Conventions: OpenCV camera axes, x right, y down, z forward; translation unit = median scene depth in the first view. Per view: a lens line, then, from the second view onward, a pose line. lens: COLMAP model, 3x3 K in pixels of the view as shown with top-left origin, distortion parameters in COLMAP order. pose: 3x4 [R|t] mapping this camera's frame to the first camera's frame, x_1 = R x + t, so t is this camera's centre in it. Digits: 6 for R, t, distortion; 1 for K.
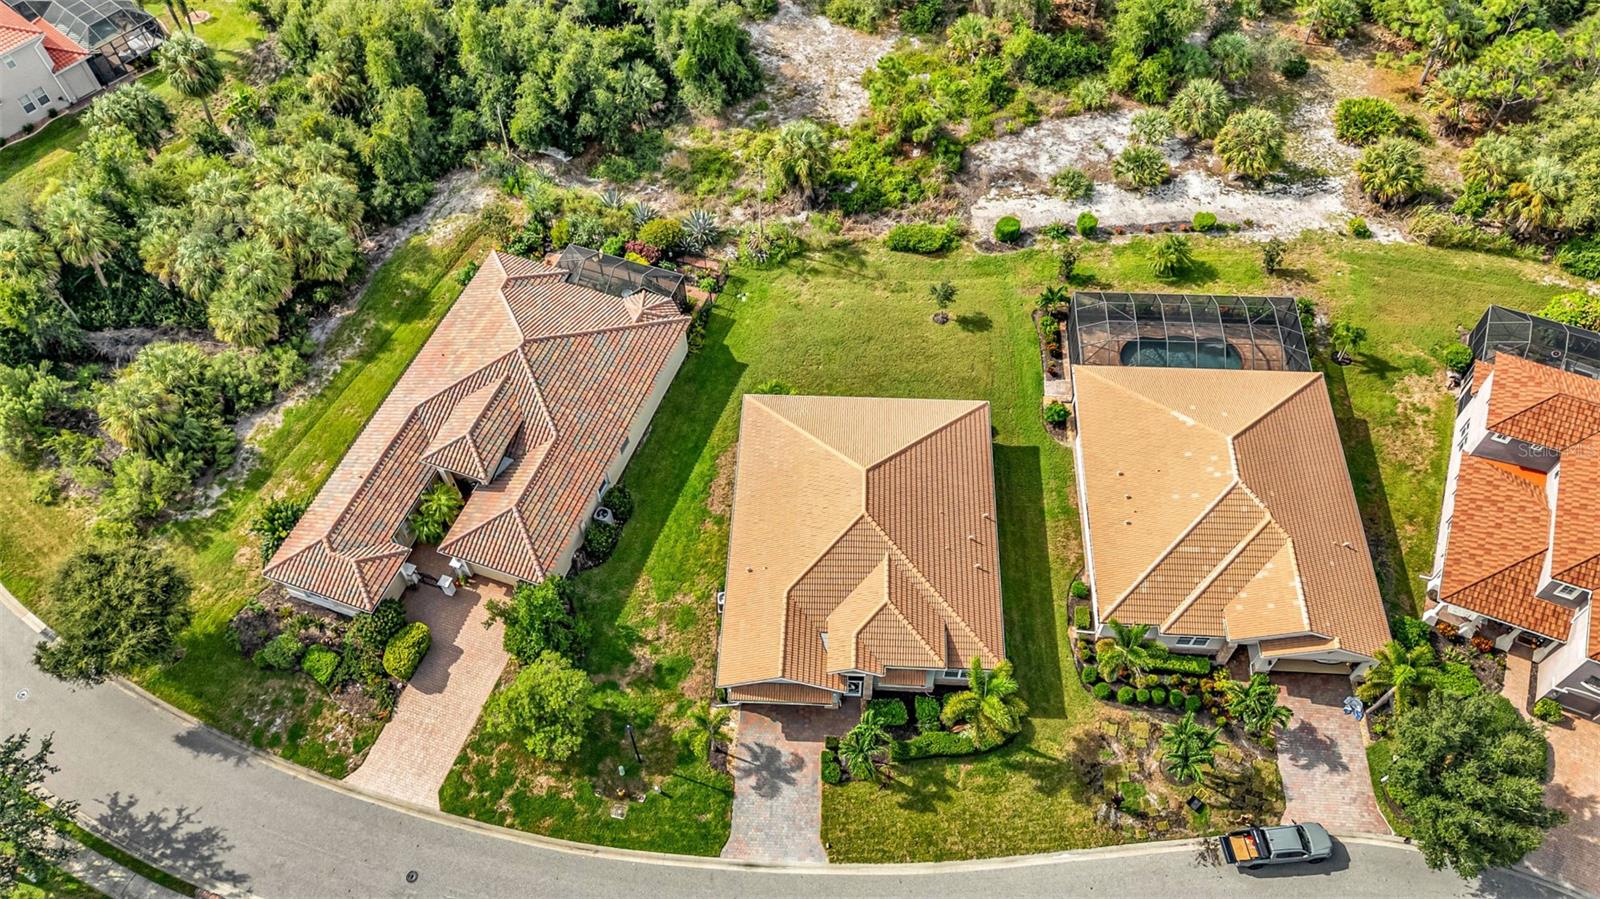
lens RADIAL K [[1092.4, 0, 796.1], [0, 1092.4, 420.6], [0, 0, 1]] dist [0.053023, -0.030097]
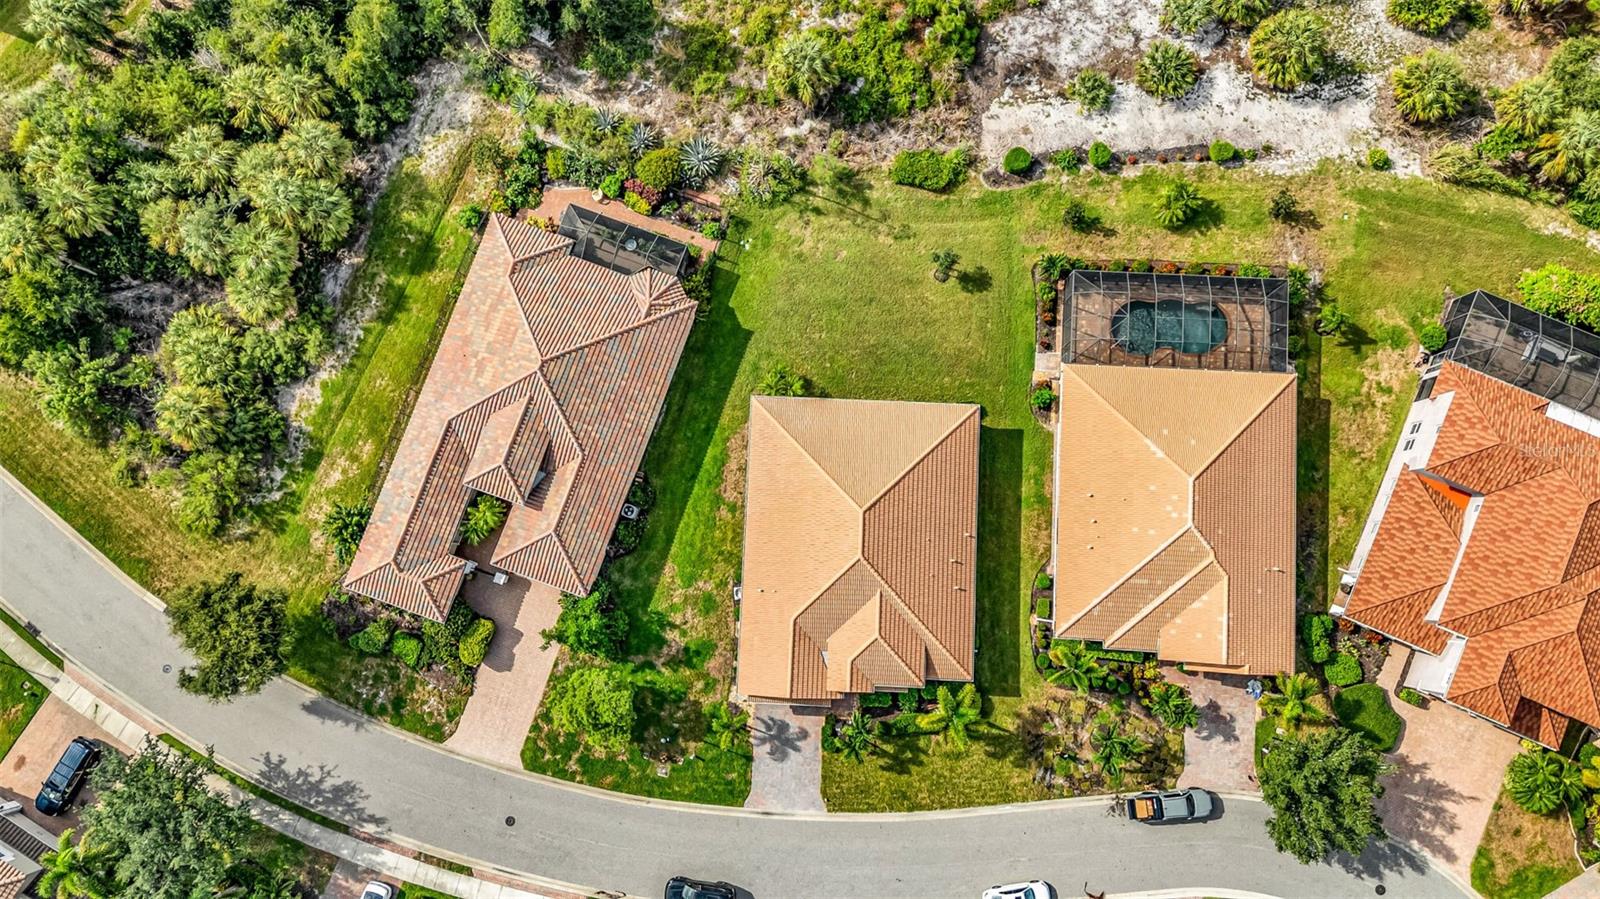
lens RADIAL K [[1092.4, 0, 796.1], [0, 1092.4, 420.6], [0, 0, 1]] dist [0.053023, -0.030097]
pose [[0.999991, -0.003963, -0.001549, -0.002336], [0.004235, 0.892420, 0.451185, -0.485434], [-0.000406, -0.451188, 0.892429, 0.034593]]
